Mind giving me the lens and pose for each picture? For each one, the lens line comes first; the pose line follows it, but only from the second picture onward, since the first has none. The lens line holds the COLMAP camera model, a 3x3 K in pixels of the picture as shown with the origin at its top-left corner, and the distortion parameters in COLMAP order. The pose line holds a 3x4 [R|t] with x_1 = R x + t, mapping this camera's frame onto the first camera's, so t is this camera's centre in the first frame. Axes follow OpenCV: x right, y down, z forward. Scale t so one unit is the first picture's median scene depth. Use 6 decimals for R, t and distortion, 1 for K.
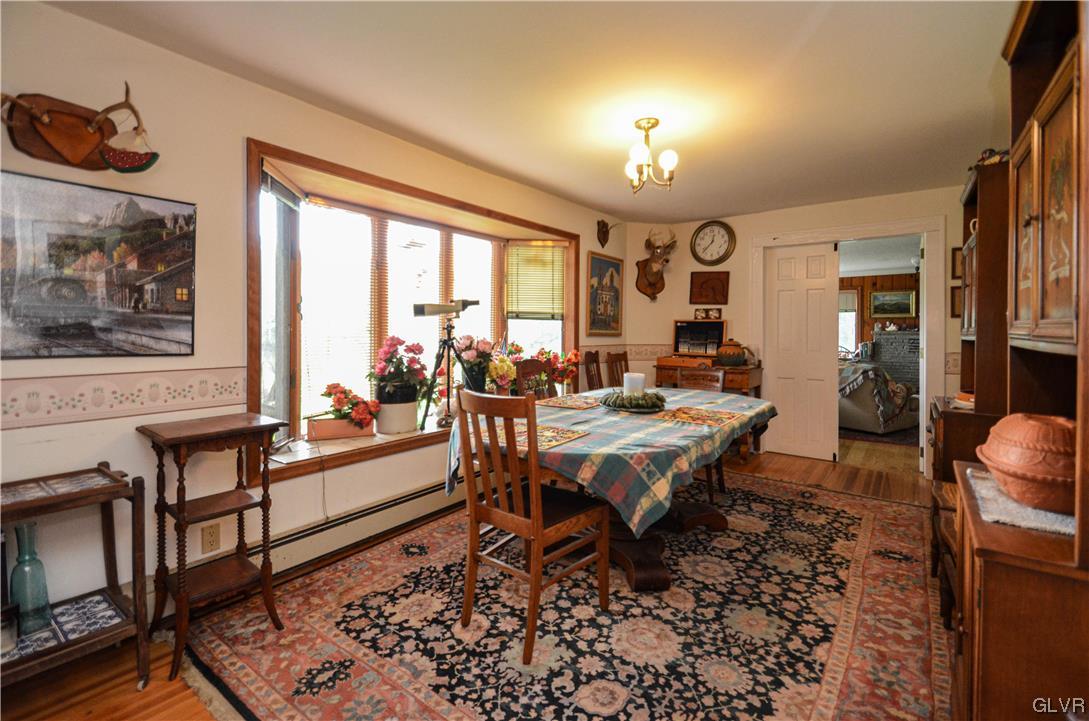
lens RADIAL K [[482.4, 0, 554.2], [0, 482.4, 331.4], [0, 0, 1]] dist [0.001571, -0.012392]
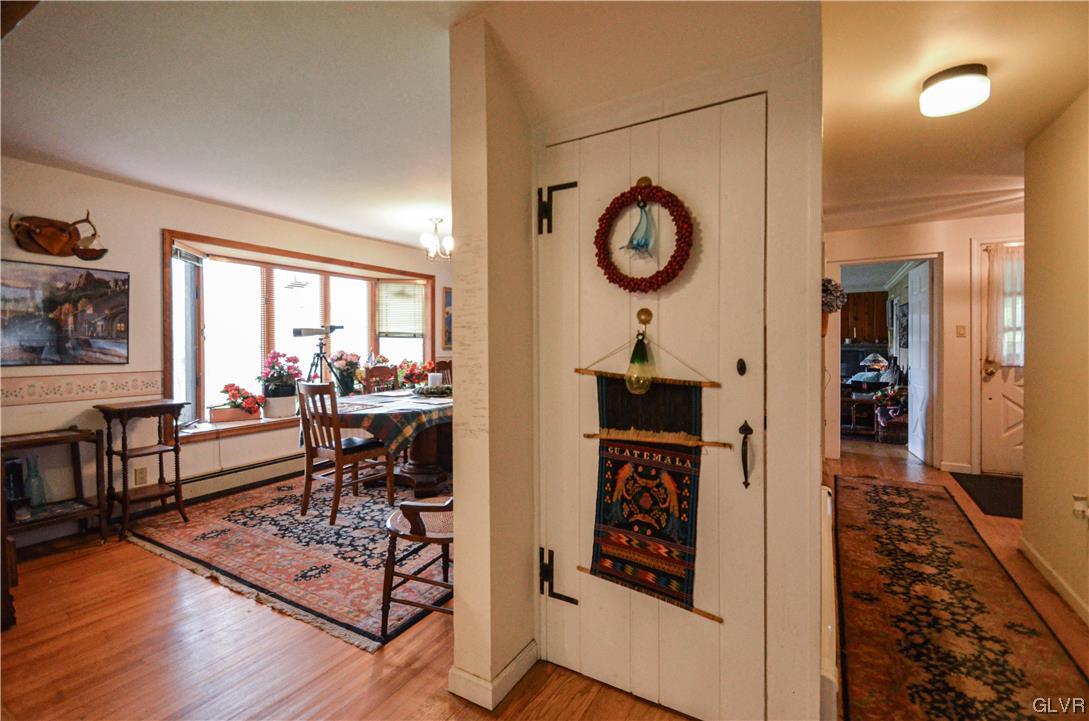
lens RADIAL K [[469.0, 0, 566.4], [0, 469.0, 346.5], [0, 0, 1]] dist [0.024169, -0.019082]
pose [[0.989535, -0.004017, 0.144239, 0.393601], [0.003159, 0.999976, 0.006177, -0.011661], [-0.144260, -0.005656, 0.989524, -0.639972]]
